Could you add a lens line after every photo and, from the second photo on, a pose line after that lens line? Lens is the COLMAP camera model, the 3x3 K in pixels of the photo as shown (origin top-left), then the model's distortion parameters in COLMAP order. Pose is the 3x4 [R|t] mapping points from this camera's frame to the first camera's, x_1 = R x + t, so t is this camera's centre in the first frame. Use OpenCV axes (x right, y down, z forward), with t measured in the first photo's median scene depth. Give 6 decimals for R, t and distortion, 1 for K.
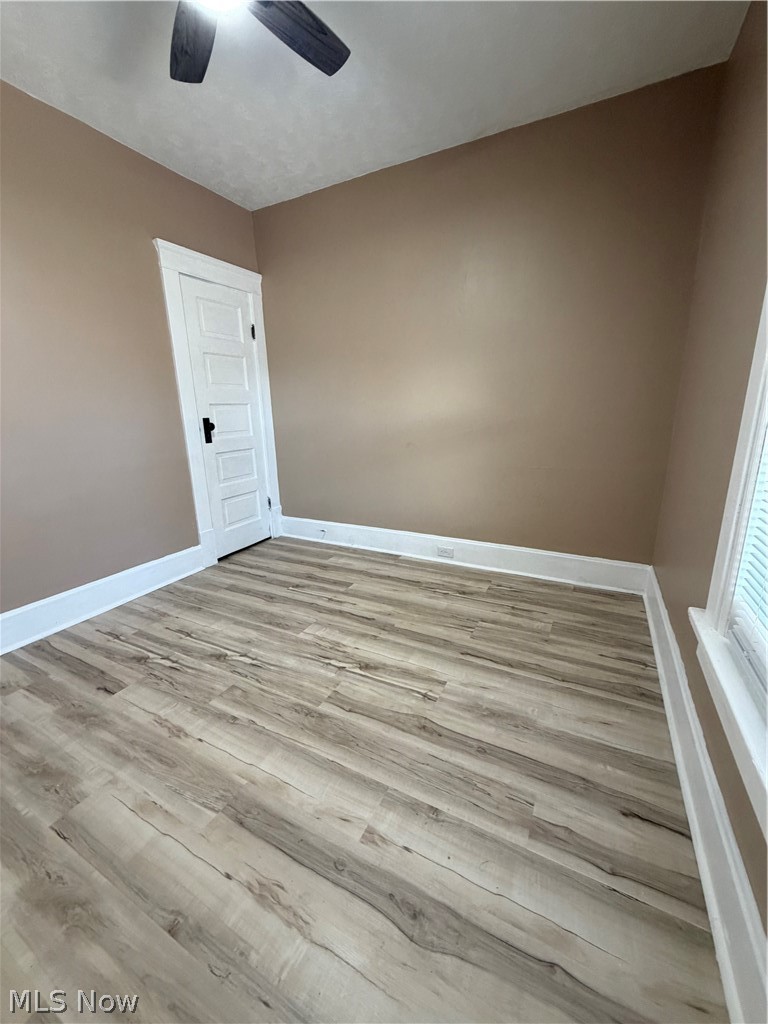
lens RADIAL K [[407.1, 0, 384.7], [0, 407.1, 506.4], [0, 0, 1]] dist [0.000686, 0.000277]
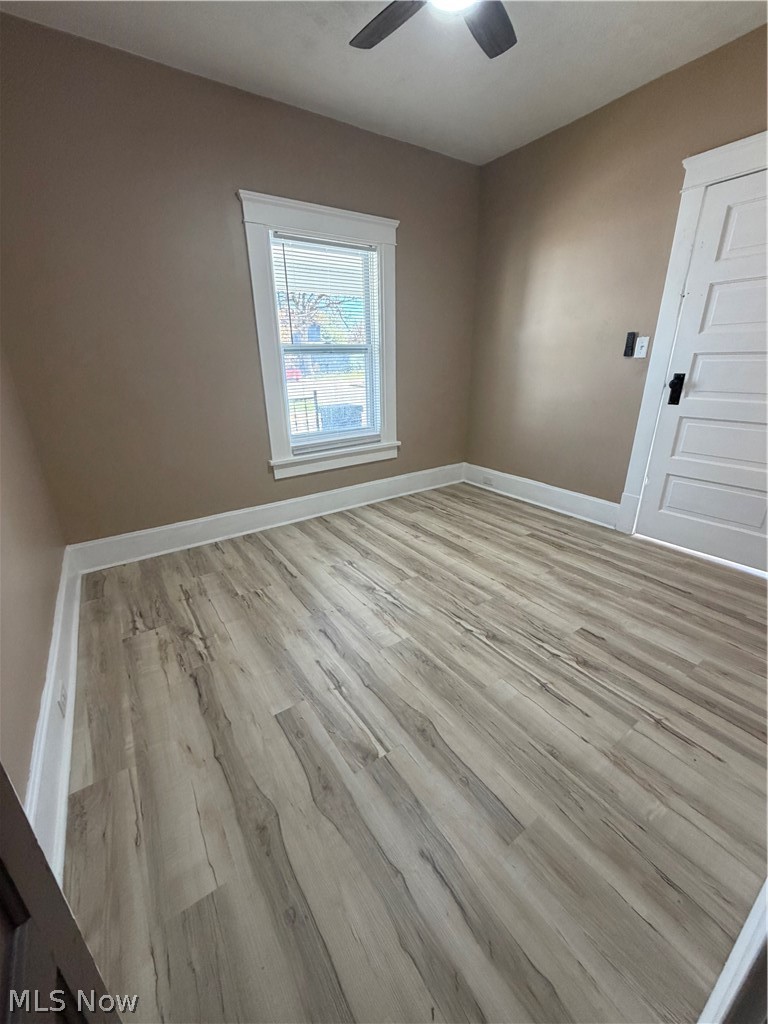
lens RADIAL K [[407.1, 0, 384.7], [0, 407.1, 506.4], [0, 0, 1]] dist [0.000686, 0.000277]
pose [[-0.881710, -0.123984, 0.455209, -0.532545], [0.150541, 0.840481, 0.520508, -0.383651], [-0.447130, 0.527464, -0.722396, 1.511140]]
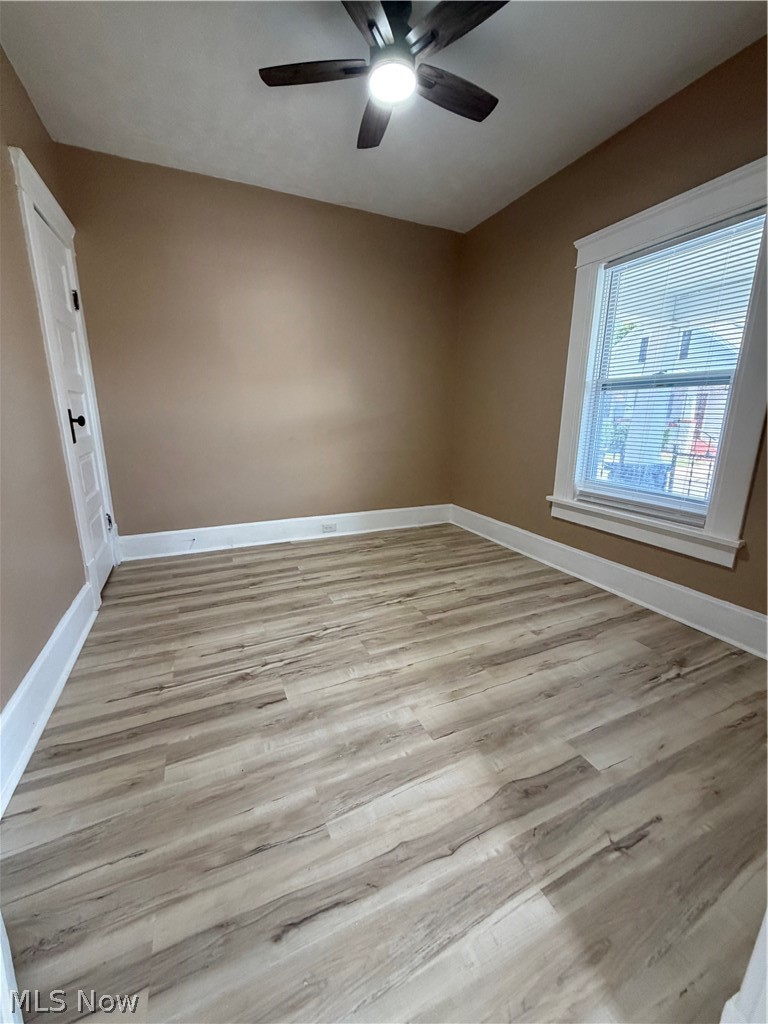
lens RADIAL K [[407.1, 0, 384.7], [0, 407.1, 506.4], [0, 0, 1]] dist [0.000686, 0.000277]
pose [[0.615621, -0.151058, 0.773429, -0.954212], [0.168715, 0.983964, 0.057886, 0.012264], [-0.769770, 0.094853, 0.631235, 0.163090]]
